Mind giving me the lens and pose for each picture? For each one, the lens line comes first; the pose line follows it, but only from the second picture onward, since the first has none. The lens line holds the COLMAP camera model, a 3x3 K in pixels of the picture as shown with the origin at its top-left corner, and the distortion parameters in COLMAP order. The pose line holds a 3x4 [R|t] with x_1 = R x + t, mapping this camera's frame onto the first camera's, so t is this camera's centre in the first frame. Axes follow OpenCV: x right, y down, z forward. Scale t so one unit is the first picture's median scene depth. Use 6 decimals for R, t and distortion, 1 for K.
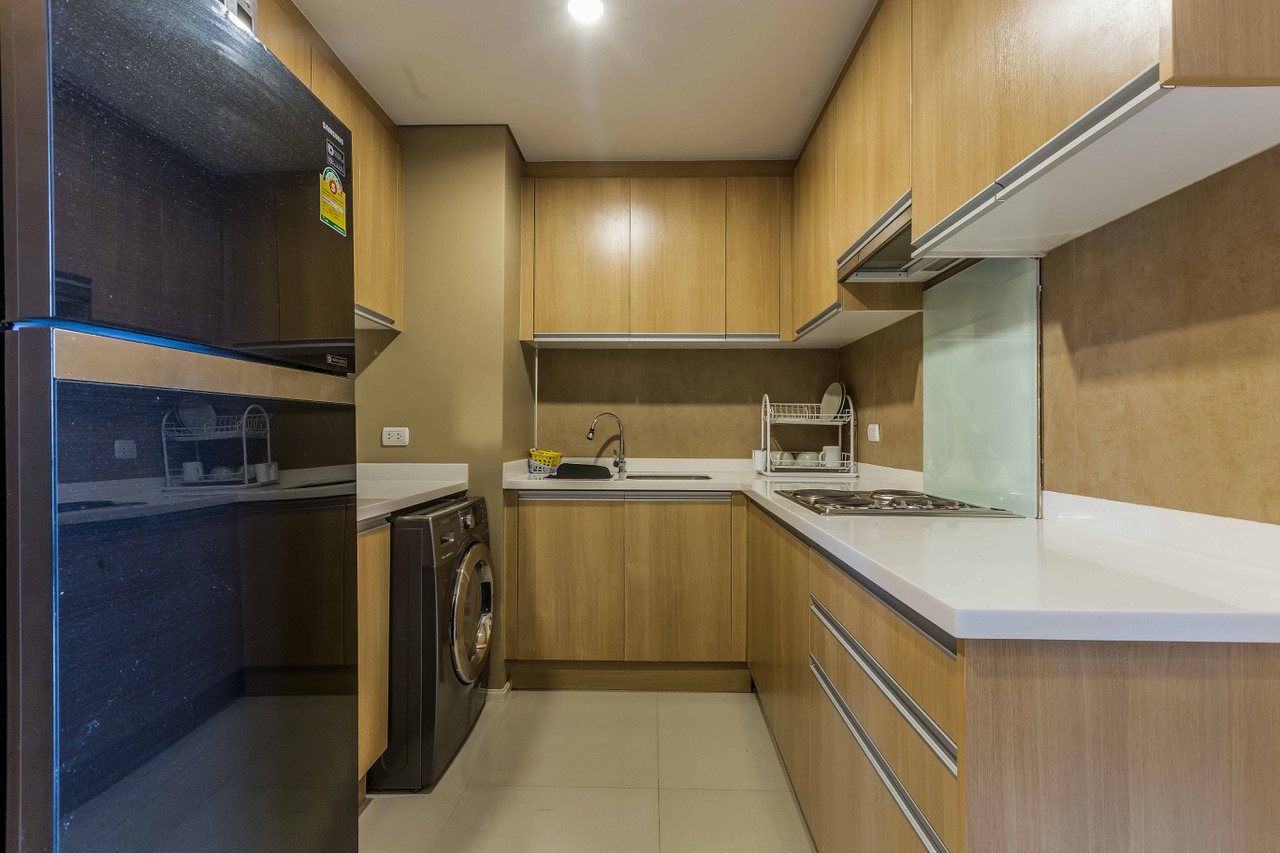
lens RADIAL K [[577.3, 0, 644.6], [0, 577.3, 425.6], [0, 0, 1]] dist [-0.000373, -0.000145]
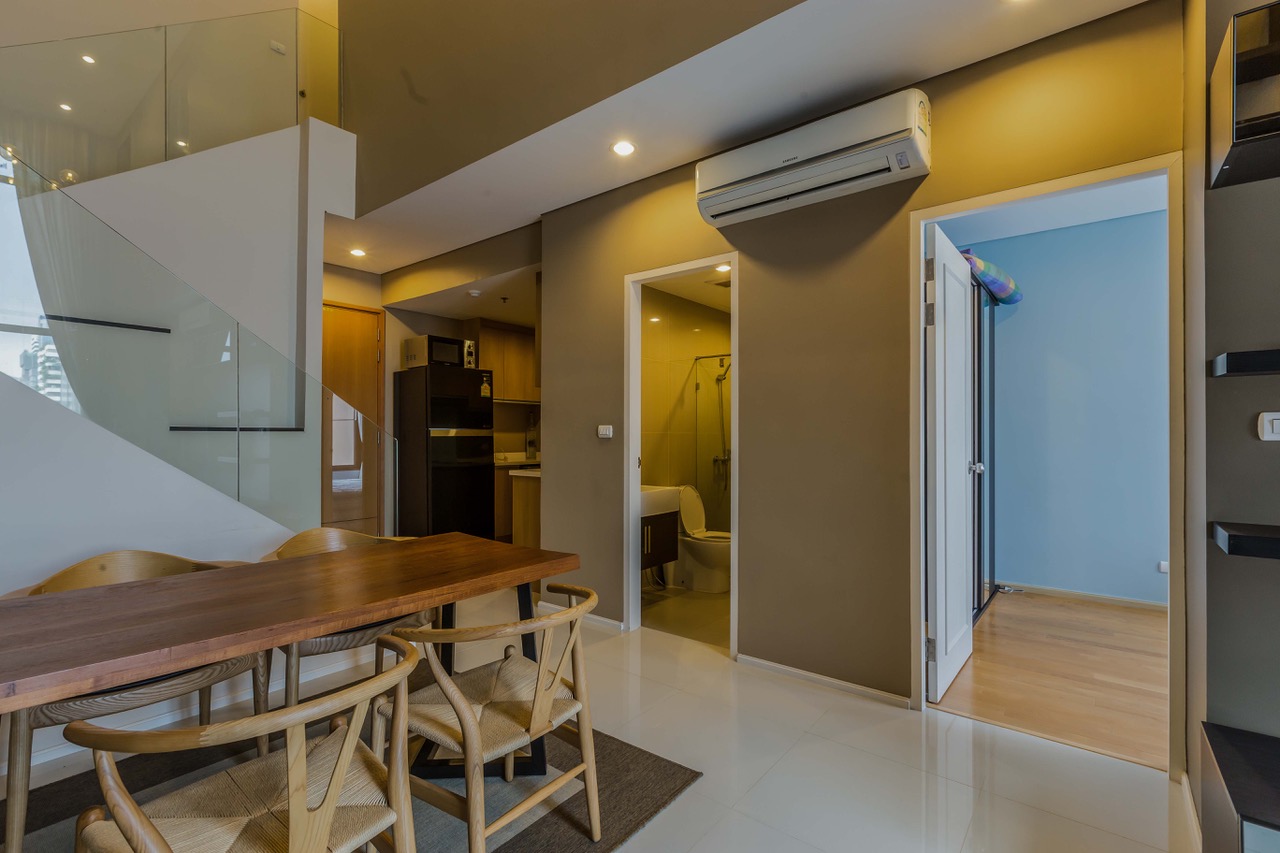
lens RADIAL K [[577.9, 0, 641.0], [0, 577.9, 429.3], [0, 0, 1]] dist [0.005209, 0.000138]
pose [[0.797751, -0.010058, -0.602903, 1.583146], [0.014195, 0.999897, 0.002102, -0.042563], [0.602820, -0.010236, 0.797812, -0.935365]]
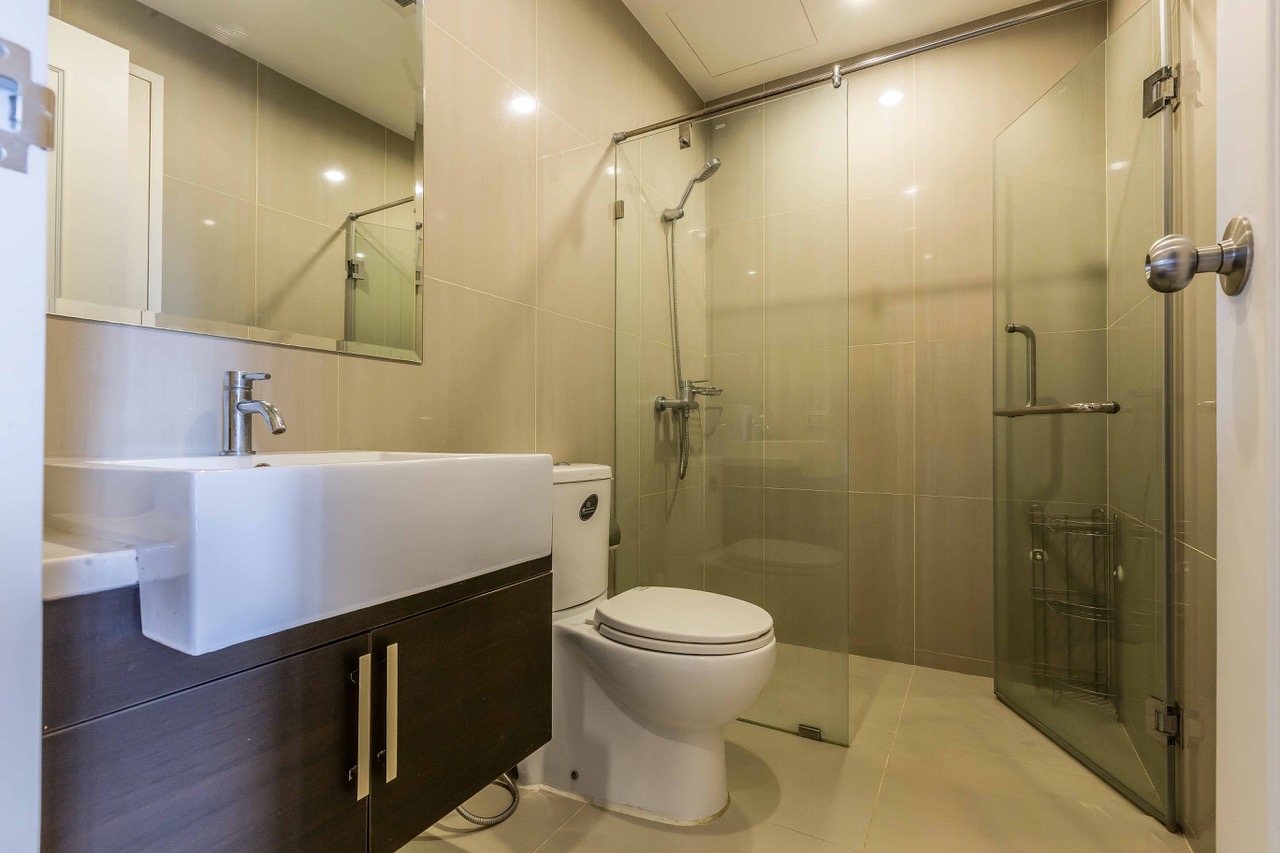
lens RADIAL K [[586.2, 0, 640.0], [0, 586.2, 426.5], [0, 0, 1]] dist [0.002058, -0.000057]
pose [[0.883346, -0.010590, -0.468601, 0.878389], [0.010783, 0.999939, -0.002271, 0.118013], [0.468597, -0.003046, 0.883407, 0.172929]]
